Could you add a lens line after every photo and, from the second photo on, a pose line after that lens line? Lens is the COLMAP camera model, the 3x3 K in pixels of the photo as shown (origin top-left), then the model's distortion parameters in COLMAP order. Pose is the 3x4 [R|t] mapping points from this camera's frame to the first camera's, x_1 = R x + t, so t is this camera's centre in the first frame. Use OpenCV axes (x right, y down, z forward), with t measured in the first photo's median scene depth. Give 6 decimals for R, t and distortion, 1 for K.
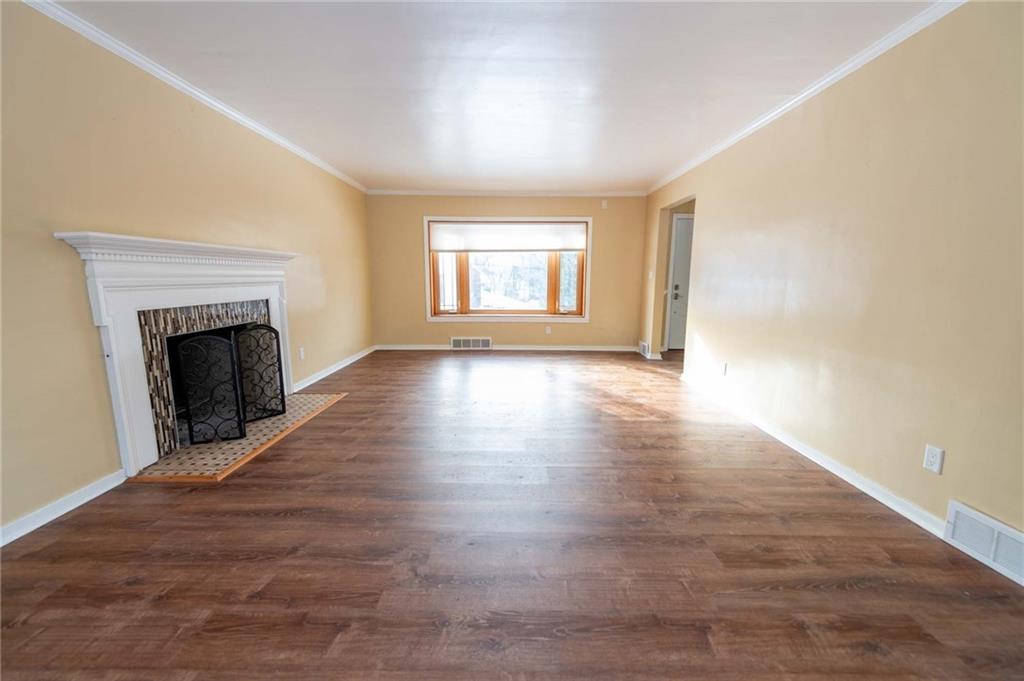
lens RADIAL K [[400.2, 0, 514.1], [0, 400.2, 341.9], [0, 0, 1]] dist [0.018121, -0.005965]
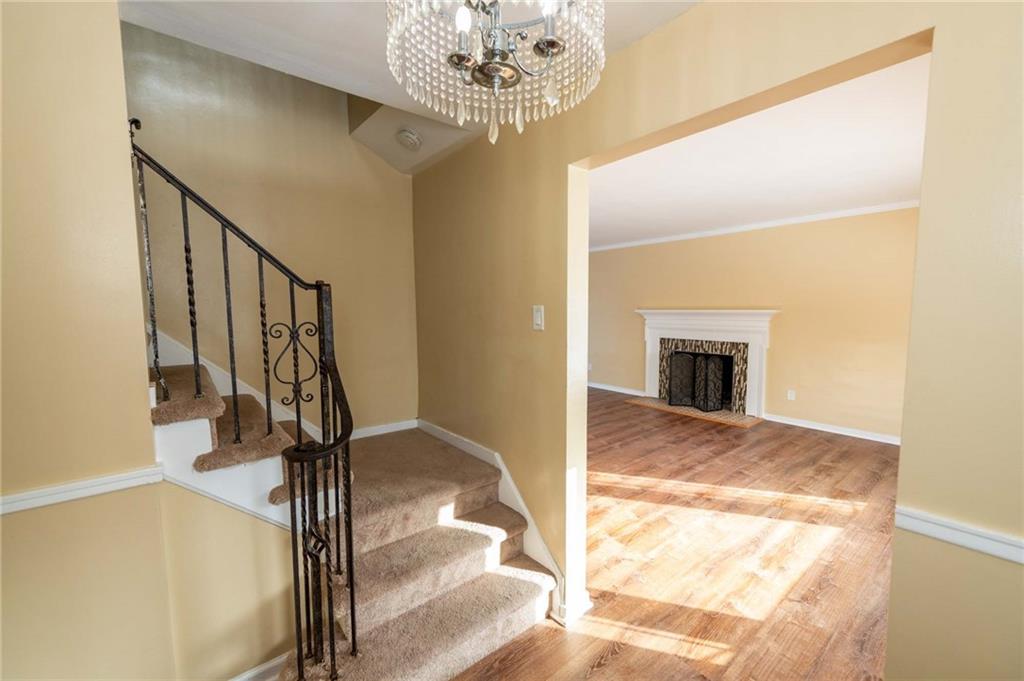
lens RADIAL K [[416.6, 0, 512.0], [0, 416.6, 340.5], [0, 0, 1]] dist [0.001040, -0.000035]
pose [[-0.778812, 0.052363, -0.625068, 1.051651], [-0.097914, 0.974145, 0.203602, -0.364835], [0.619568, 0.219771, -0.753549, 1.743882]]
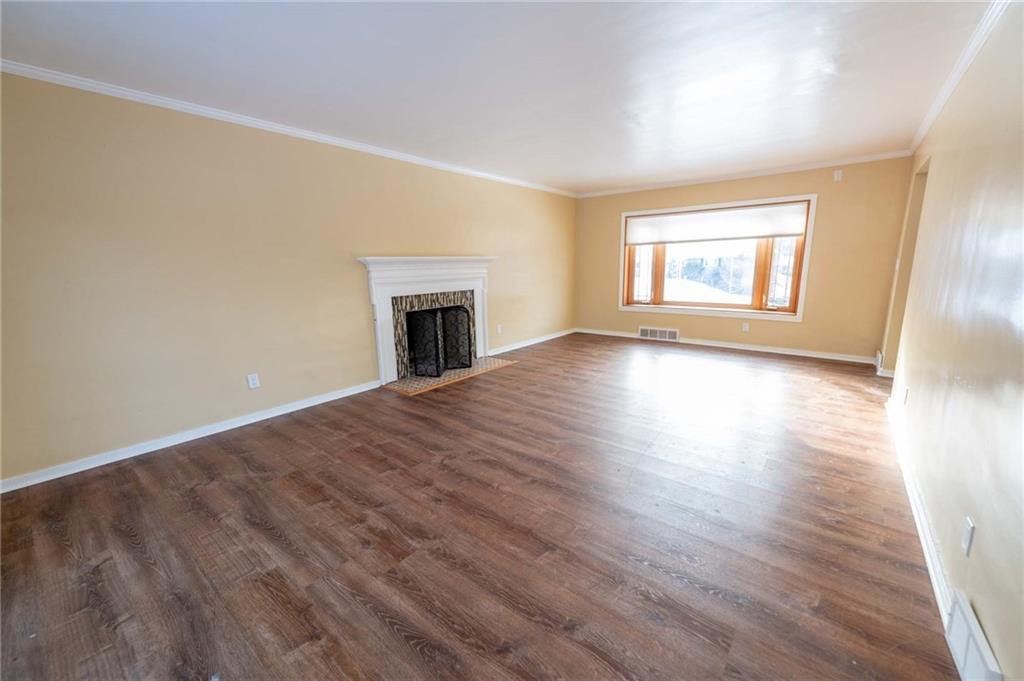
lens RADIAL K [[400.2, 0, 514.1], [0, 400.2, 341.9], [0, 0, 1]] dist [0.018121, -0.005965]
pose [[0.780852, 0.104384, -0.615934, 0.464367], [-0.080517, 0.994534, 0.066472, -0.028196], [0.619506, -0.002312, 0.784988, -0.059602]]
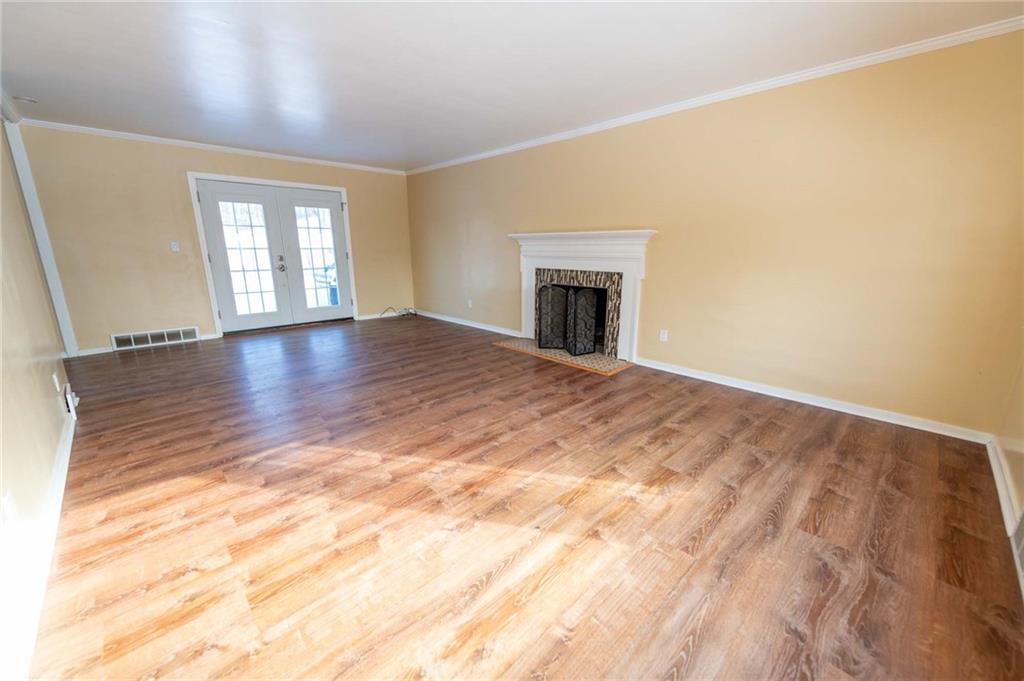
lens RADIAL K [[400.2, 0, 514.1], [0, 400.2, 341.9], [0, 0, 1]] dist [0.018121, -0.005965]
pose [[-0.716736, 0.158887, -0.679002, 0.477088], [-0.116351, 0.932801, 0.341093, -0.305437], [0.687570, 0.323476, -0.650086, 1.757638]]
